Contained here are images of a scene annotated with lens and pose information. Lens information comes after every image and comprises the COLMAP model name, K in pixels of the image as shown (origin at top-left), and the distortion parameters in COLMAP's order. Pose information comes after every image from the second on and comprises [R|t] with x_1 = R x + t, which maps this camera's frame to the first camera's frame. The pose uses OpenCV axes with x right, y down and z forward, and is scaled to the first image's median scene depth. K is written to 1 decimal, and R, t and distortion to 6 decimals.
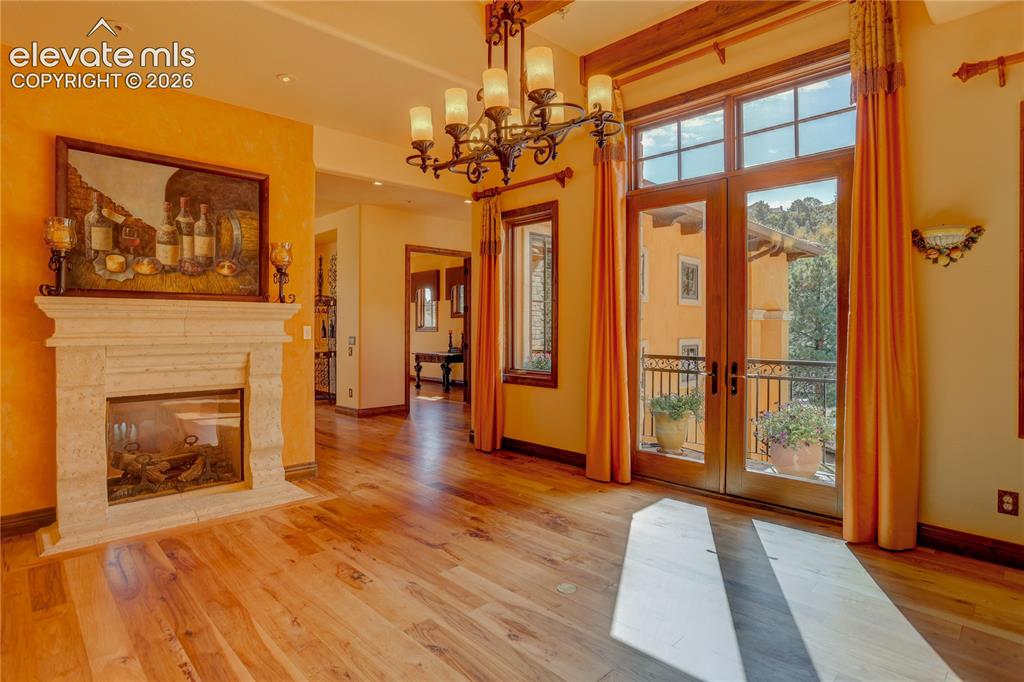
lens RADIAL K [[553.5, 0, 530.0], [0, 553.5, 329.4], [0, 0, 1]] dist [-0.032382, 0.009746]
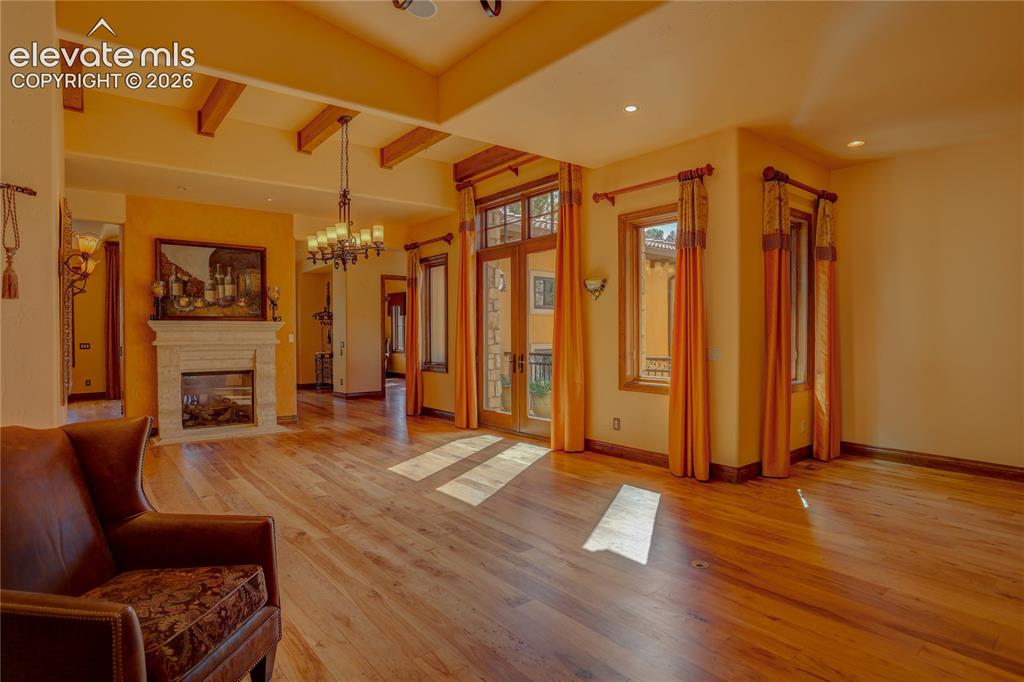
lens RADIAL K [[553.5, 0, 513.5], [0, 553.5, 345.7], [0, 0, 1]] dist [-0.032382, 0.009746]
pose [[0.993930, -0.004454, -0.109923, 0.529885], [0.006085, 0.999876, 0.014507, 0.009266], [0.109845, -0.015087, 0.993834, -0.696812]]
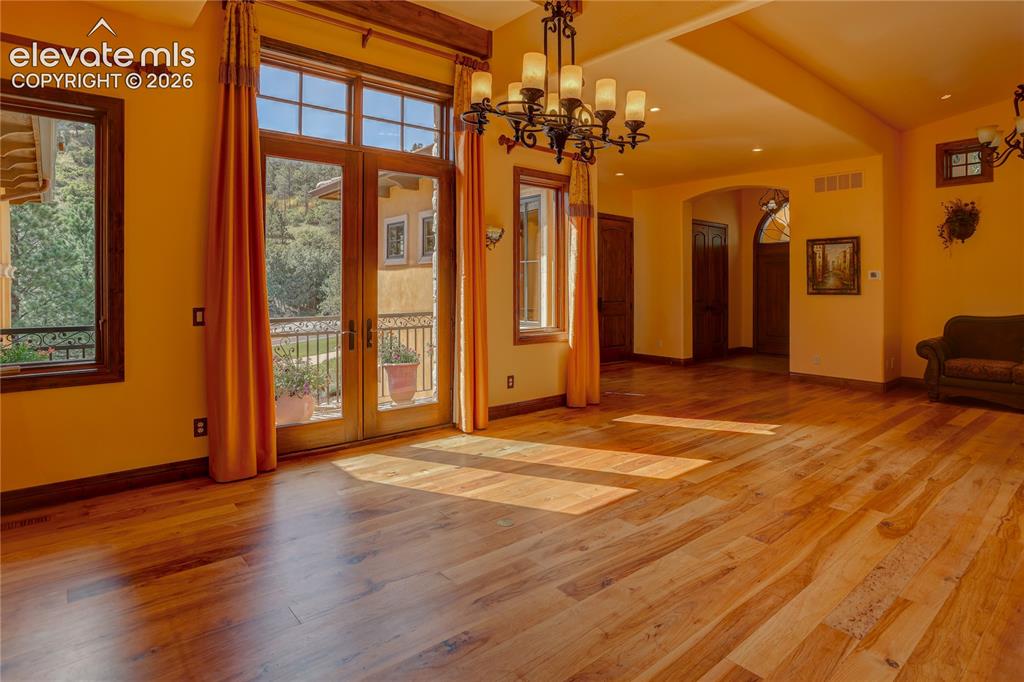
lens RADIAL K [[553.5, 0, 509.1], [0, 553.5, 283.8], [0, 0, 1]] dist [-0.032382, 0.009746]
pose [[0.092847, -0.001406, 0.995679, -0.714301], [0.007851, 0.999969, 0.000680, -0.009685], [-0.995649, 0.007754, 0.092855, 0.605531]]
